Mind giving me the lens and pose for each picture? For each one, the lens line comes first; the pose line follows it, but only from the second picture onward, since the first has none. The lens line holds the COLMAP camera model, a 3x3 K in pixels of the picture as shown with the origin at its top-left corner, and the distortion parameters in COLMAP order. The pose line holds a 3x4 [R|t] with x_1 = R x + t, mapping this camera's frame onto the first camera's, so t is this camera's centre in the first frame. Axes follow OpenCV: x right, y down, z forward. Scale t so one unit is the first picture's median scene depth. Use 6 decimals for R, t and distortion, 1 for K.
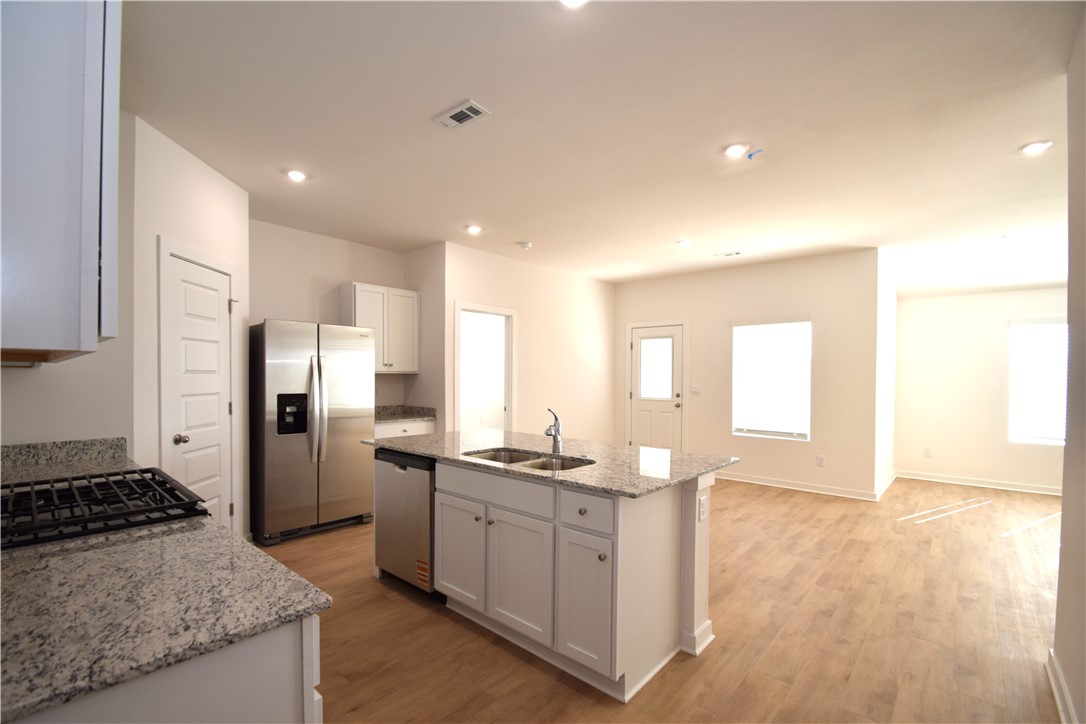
lens RADIAL K [[478.8, 0, 538.8], [0, 478.8, 383.7], [0, 0, 1]] dist [0.011940, -0.016231]
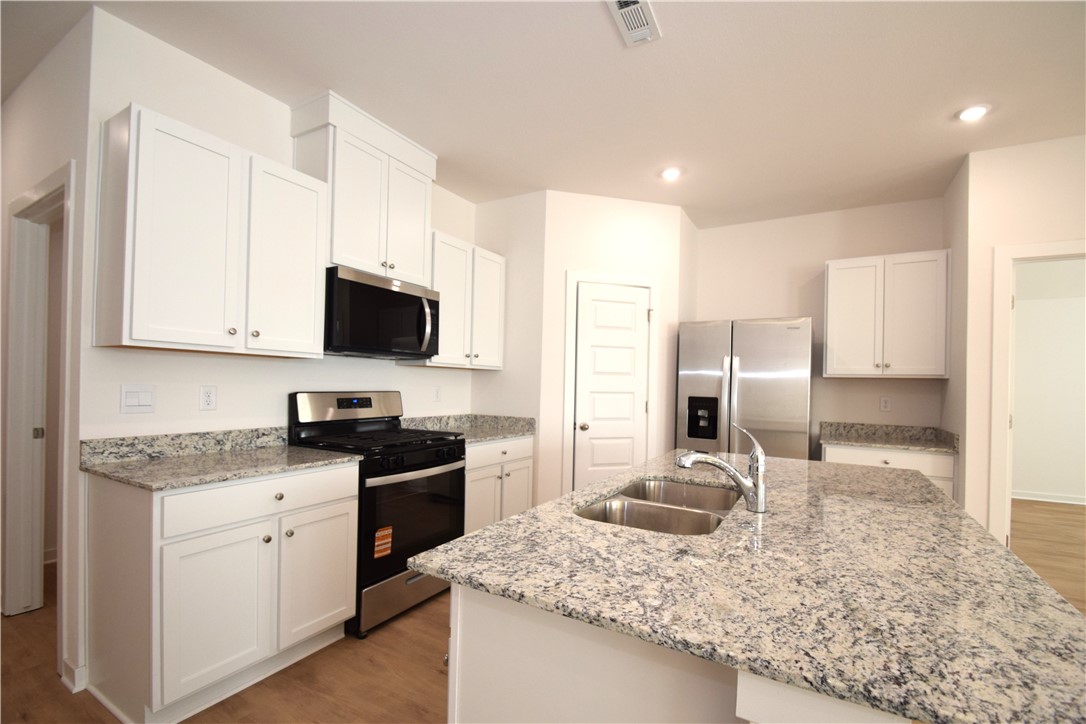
lens RADIAL K [[478.8, 0, 538.8], [0, 478.8, 383.7], [0, 0, 1]] dist [0.011940, -0.016231]
pose [[0.192935, -0.003433, -0.981205, 0.340033], [-0.034997, 0.999334, -0.010378, 0.014982], [0.980587, 0.036342, 0.192687, 0.461337]]
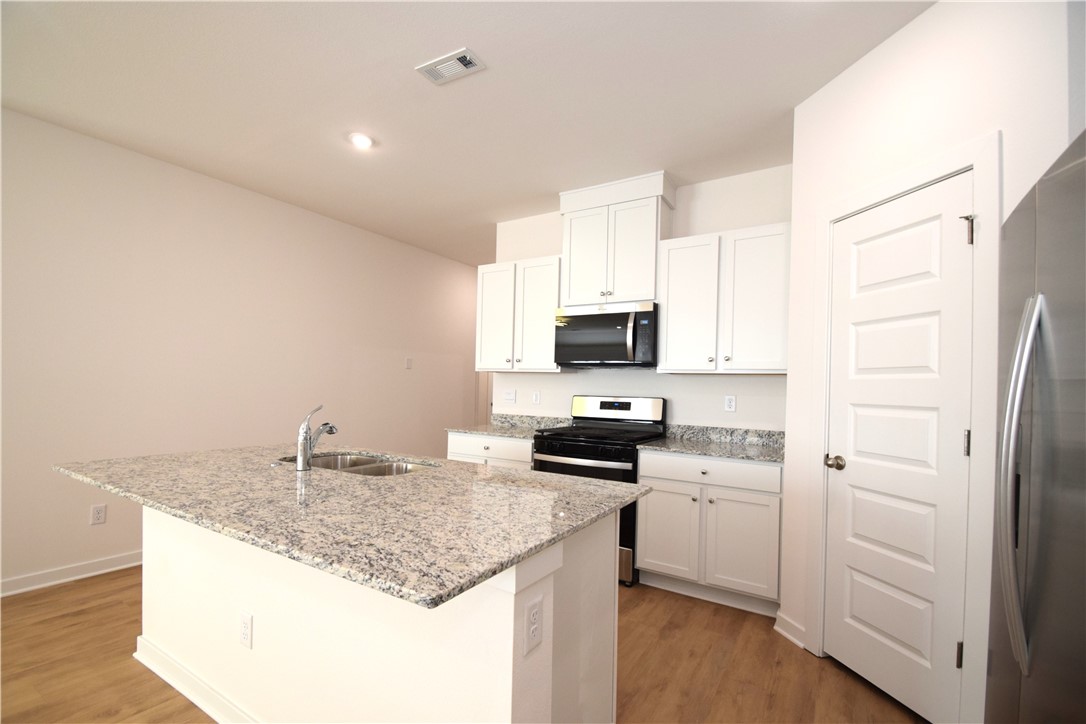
lens RADIAL K [[478.8, 0, 538.8], [0, 478.8, 383.7], [0, 0, 1]] dist [0.011940, -0.016231]
pose [[-0.984532, -0.030140, -0.172592, -0.117597], [-0.032048, 0.999452, 0.008280, 0.001704], [0.172248, 0.013683, -0.984959, 1.193388]]
